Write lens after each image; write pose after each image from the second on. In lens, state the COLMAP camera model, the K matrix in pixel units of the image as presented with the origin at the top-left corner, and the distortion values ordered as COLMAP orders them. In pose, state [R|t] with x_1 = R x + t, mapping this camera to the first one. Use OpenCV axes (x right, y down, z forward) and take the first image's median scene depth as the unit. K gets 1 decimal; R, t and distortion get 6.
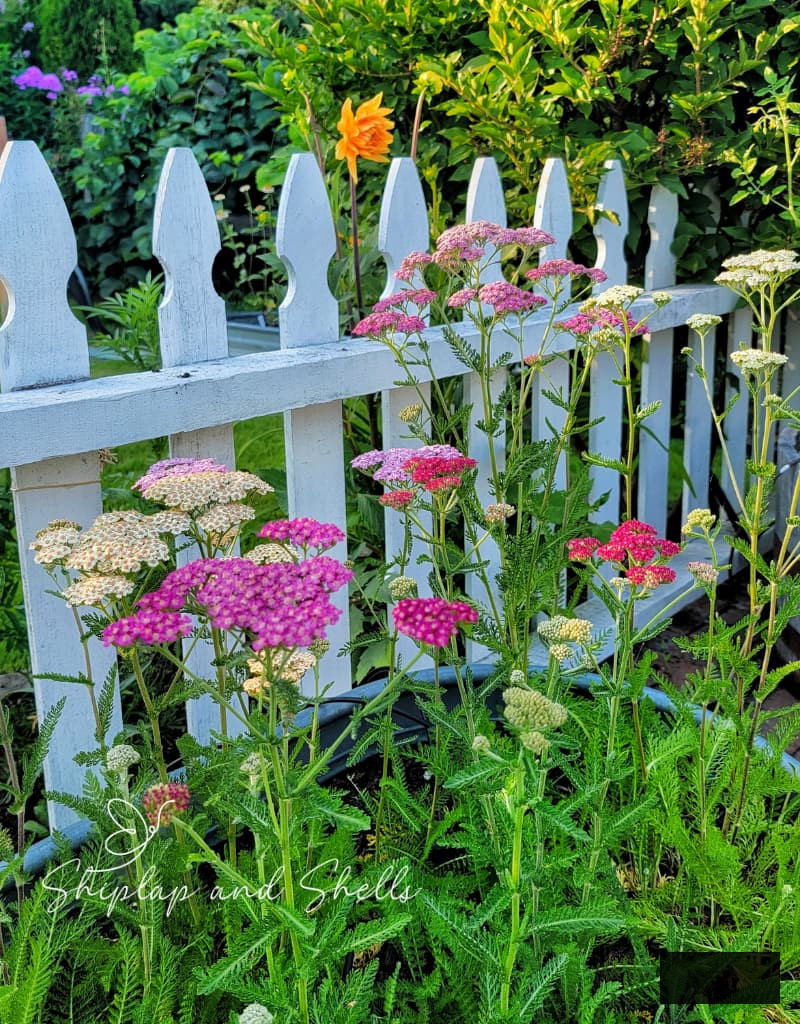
lens RADIAL K [[655.1, 0, 400.0], [0, 655.1, 512.0], [0, 0, 1]] dist [0.005152, -0.000979]
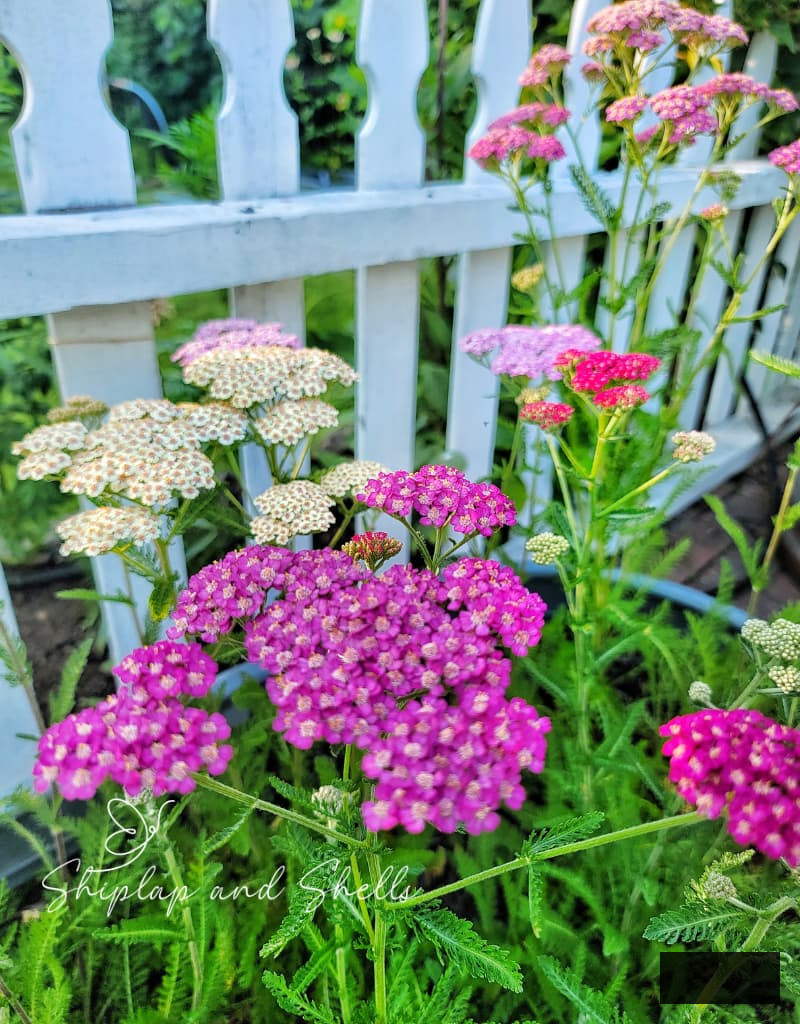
lens RADIAL K [[506.6, 0, 400.0], [0, 506.6, 512.0], [0, 0, 1]] dist [-0.001399, -0.001590]
pose [[0.995586, 0.088778, -0.030461, -0.141027], [-0.076800, 0.957114, 0.279346, -0.061871], [0.053954, -0.275773, 0.959707, 0.494567]]
